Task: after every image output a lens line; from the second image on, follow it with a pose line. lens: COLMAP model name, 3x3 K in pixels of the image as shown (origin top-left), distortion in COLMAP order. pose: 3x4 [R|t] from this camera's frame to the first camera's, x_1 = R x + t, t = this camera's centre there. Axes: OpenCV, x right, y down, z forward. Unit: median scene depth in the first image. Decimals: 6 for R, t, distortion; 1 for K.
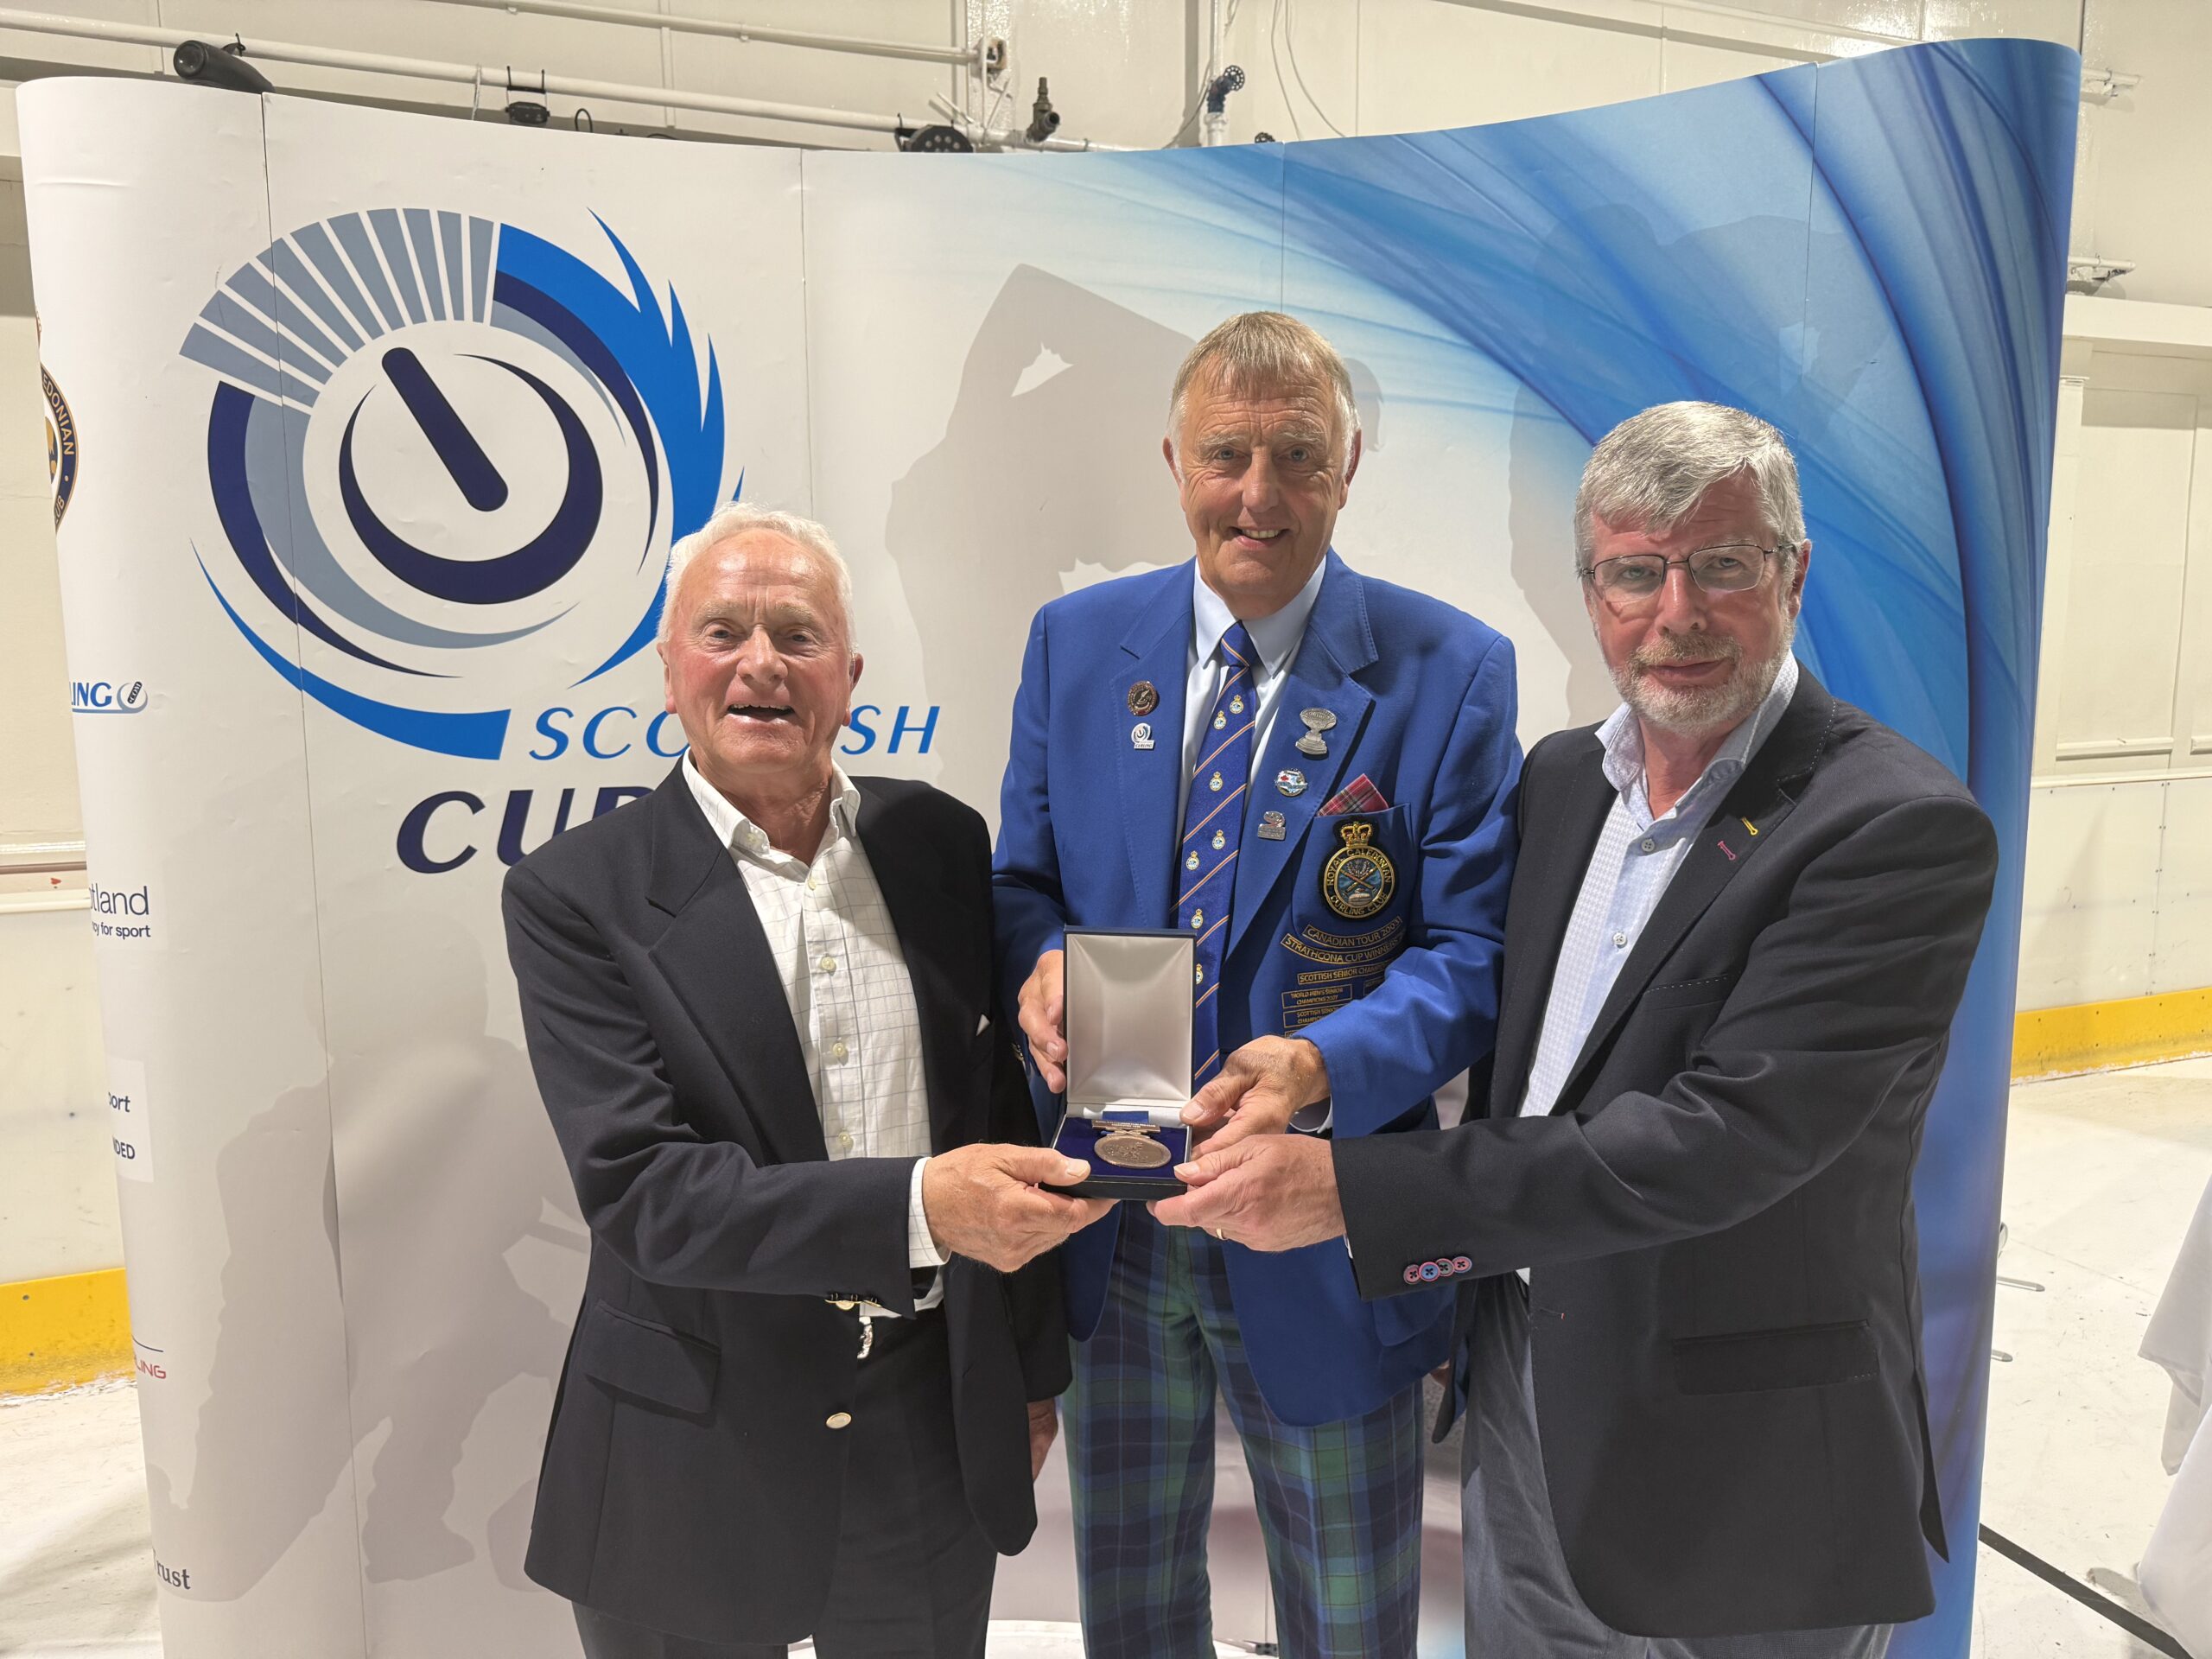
lens RADIAL K [[1578.8, 0, 1091.0], [0, 1578.8, 833.1], [0, 0, 1]] dist [-0.001750, -0.002416]
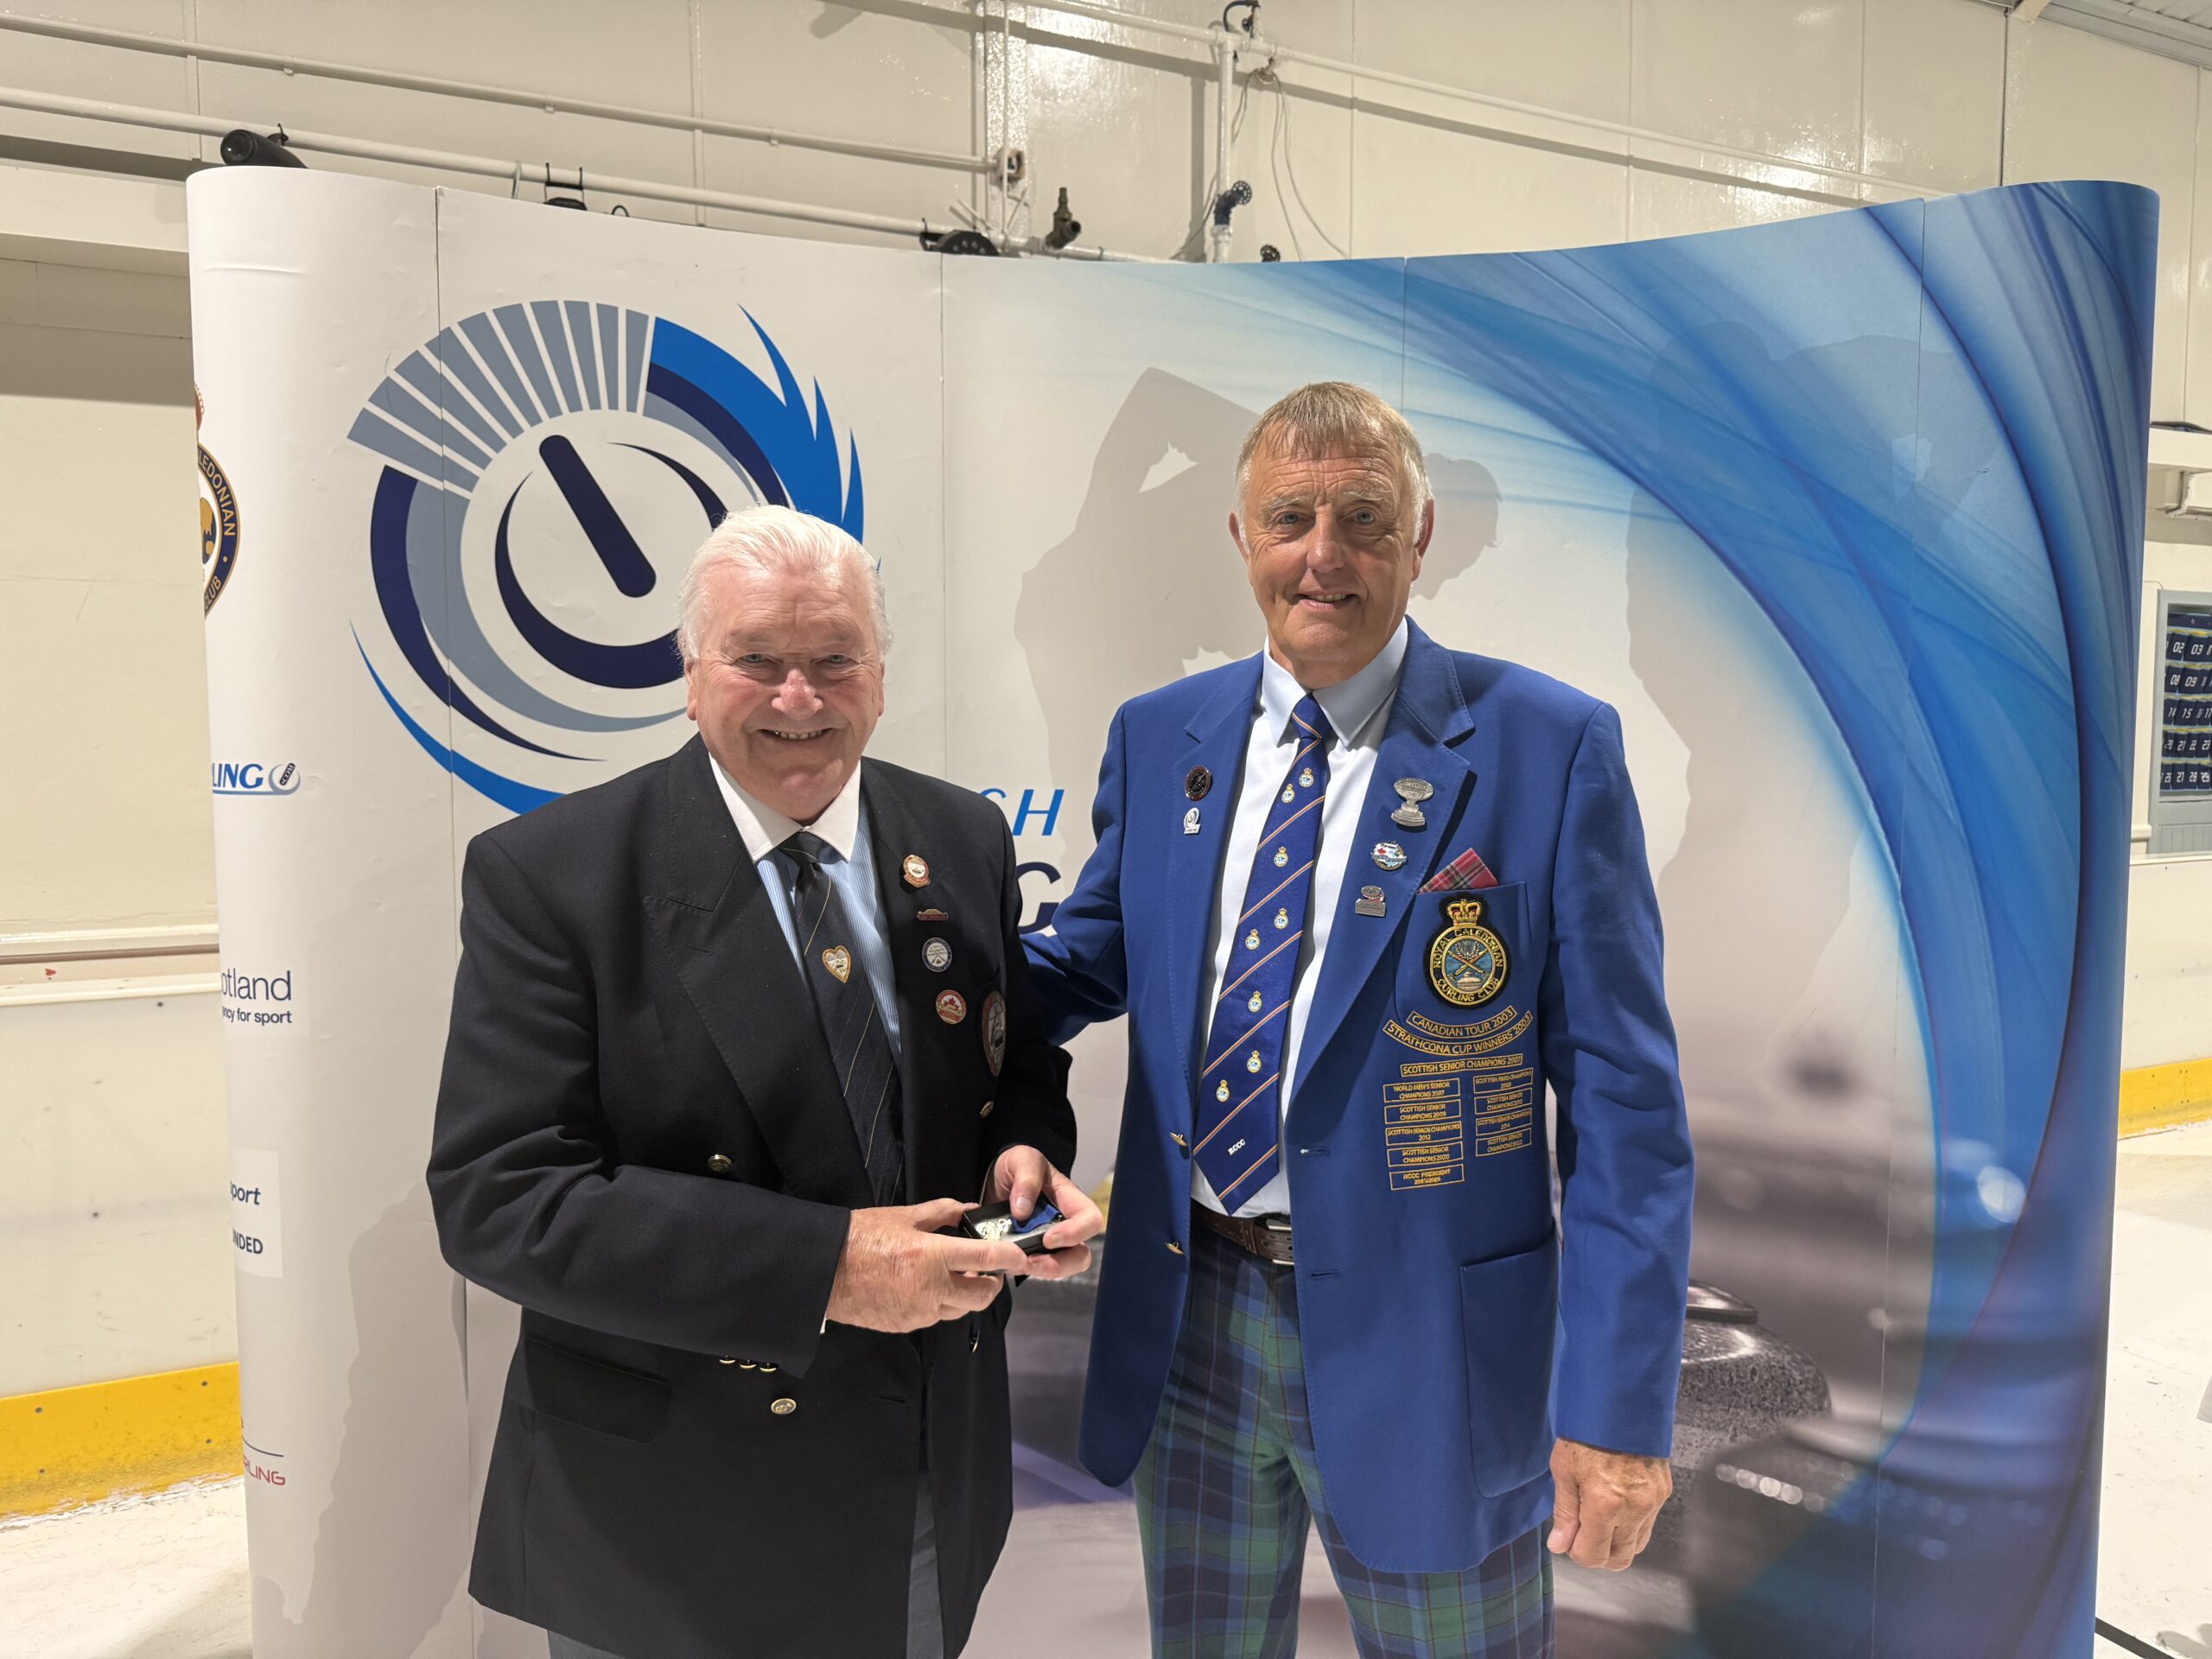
lens RADIAL K [[1579.4, 0, 1102.8], [0, 1579.4, 828.7], [0, 0, 1]] dist [-0.000219, -0.003788]
pose [[0.998051, 0.000840, 0.062393, -0.146392], [0.002924, 0.998181, -0.060219, 0.005619], [-0.062330, 0.060284, 0.996233, -0.014081]]
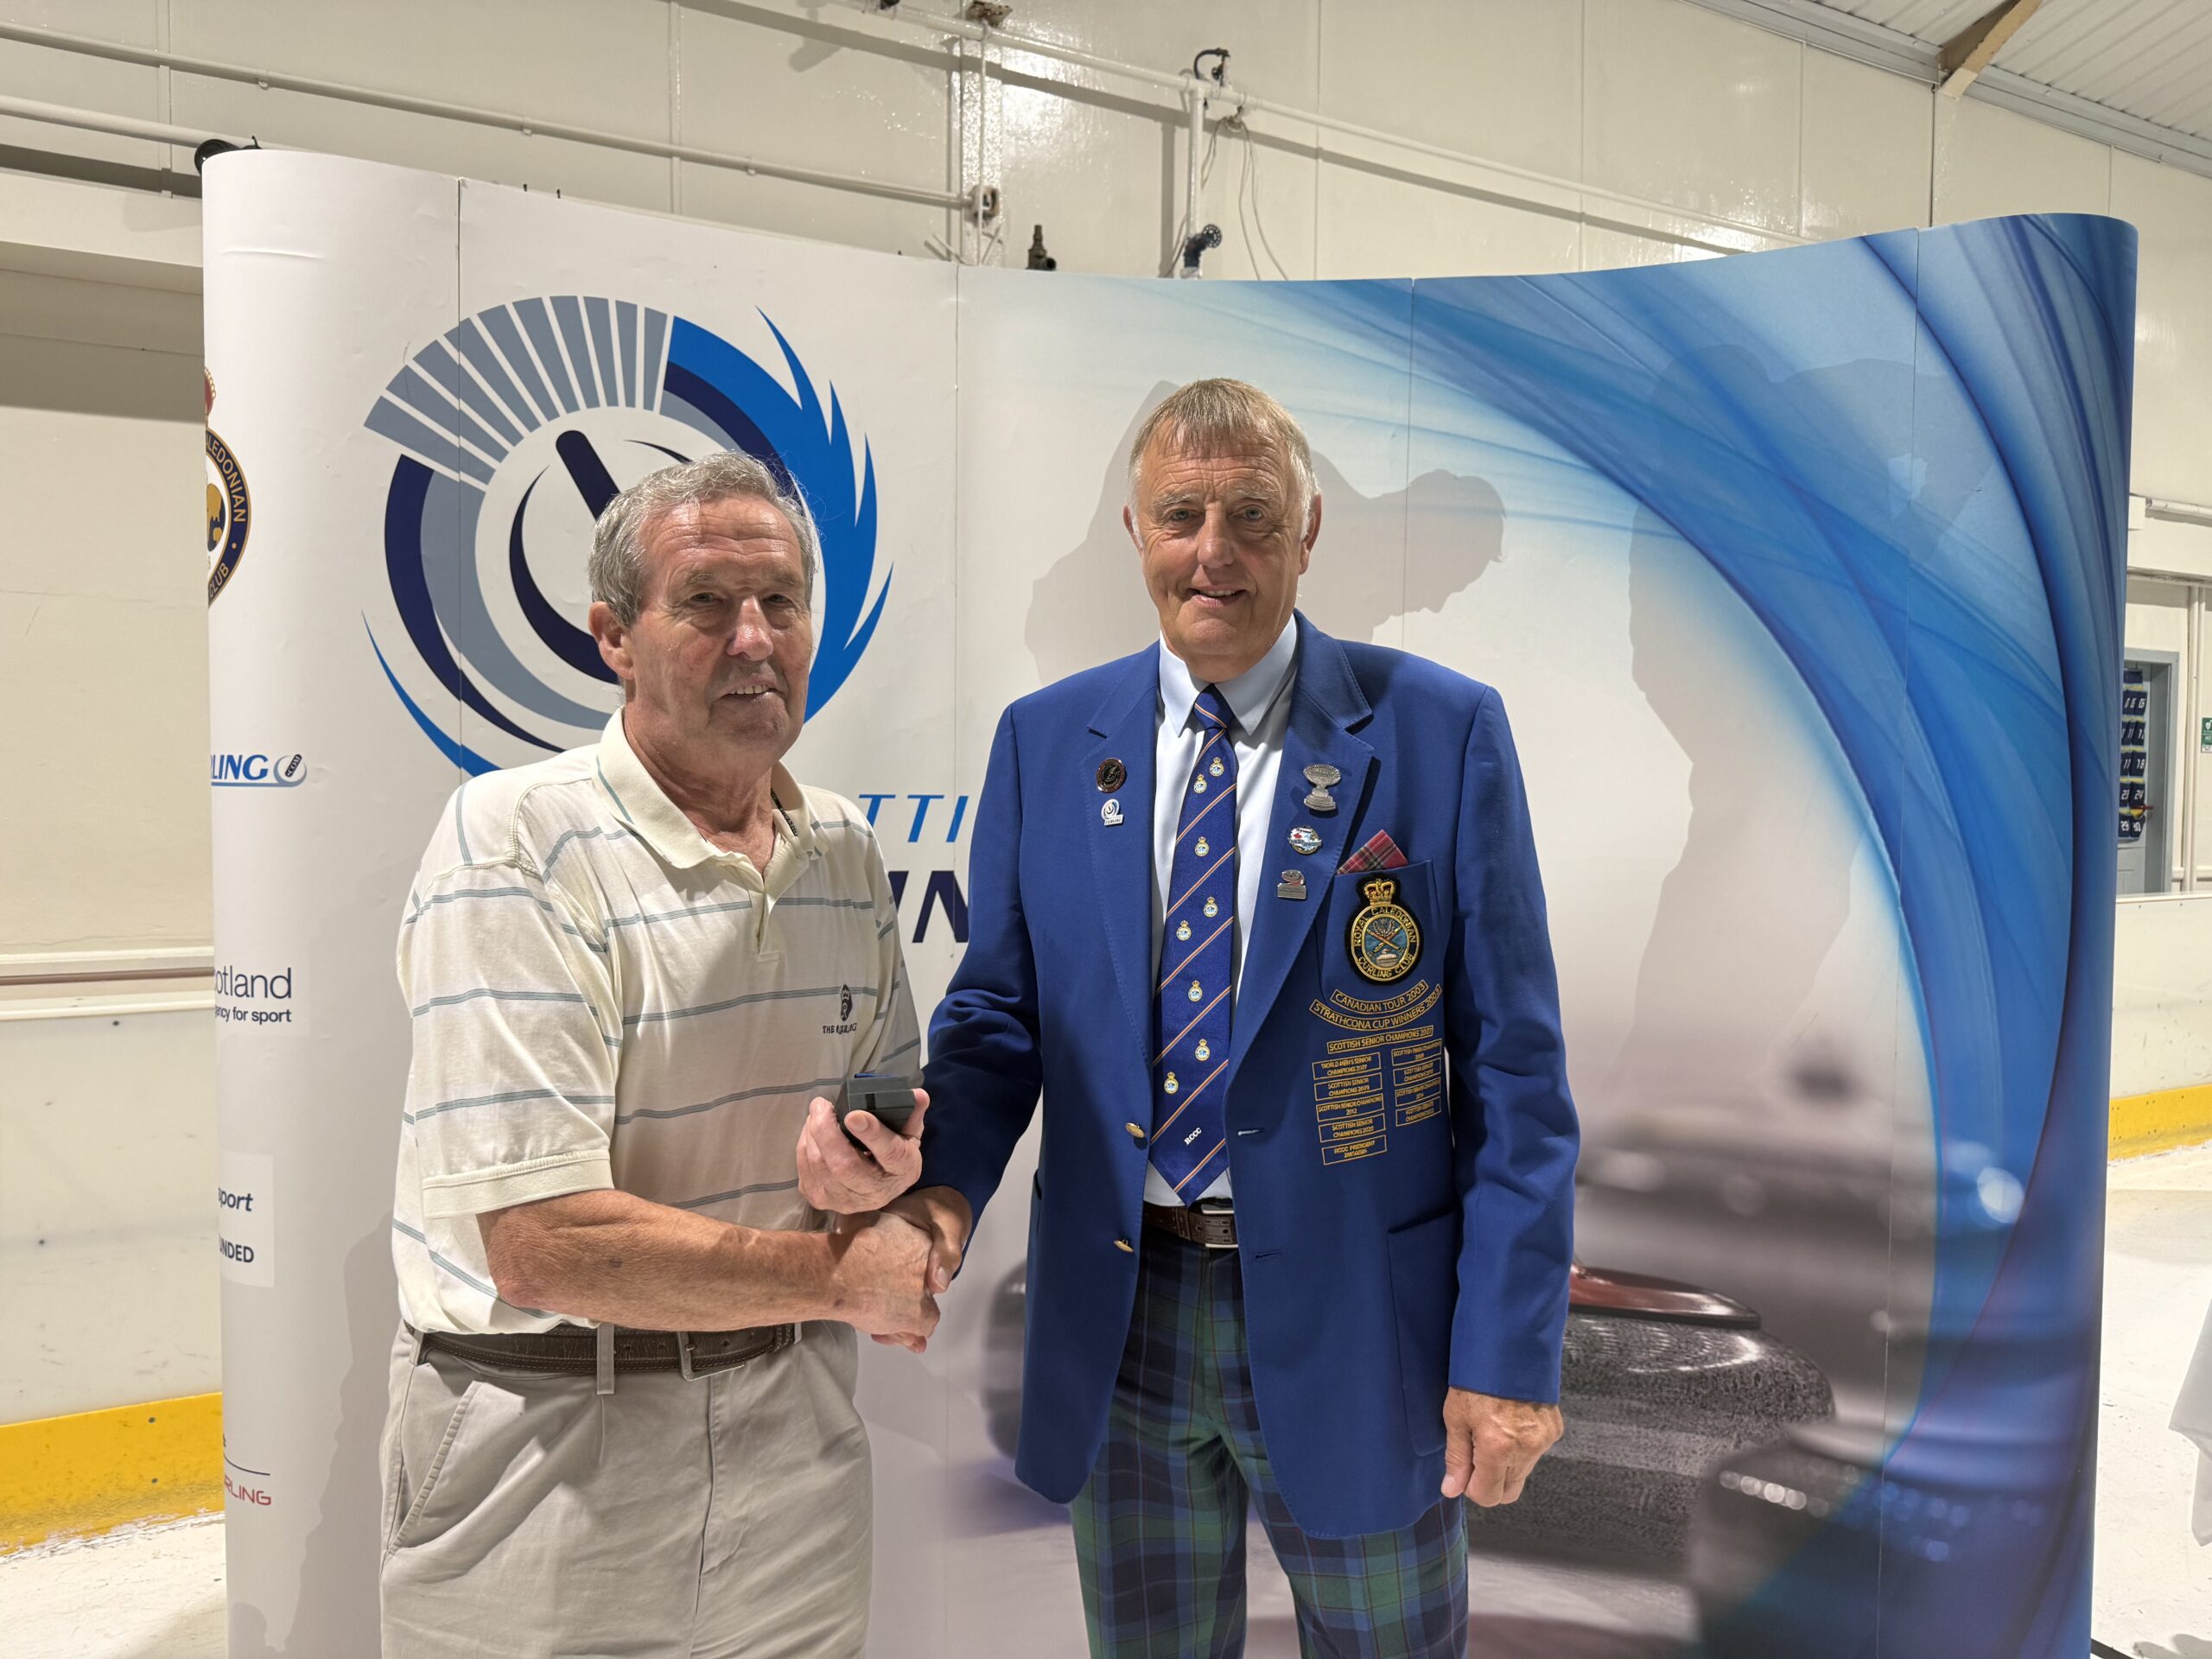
lens RADIAL K [[1579.8, 0, 1110.1], [0, 1579.8, 829.3], [0, 0, 1]] dist [-0.000070, -0.004366]
pose [[0.993925, 0.010608, 0.109543, -0.199092], [-0.000359, 0.995651, -0.093162, 0.036642], [-0.110055, 0.092556, 0.989607, -0.007272]]
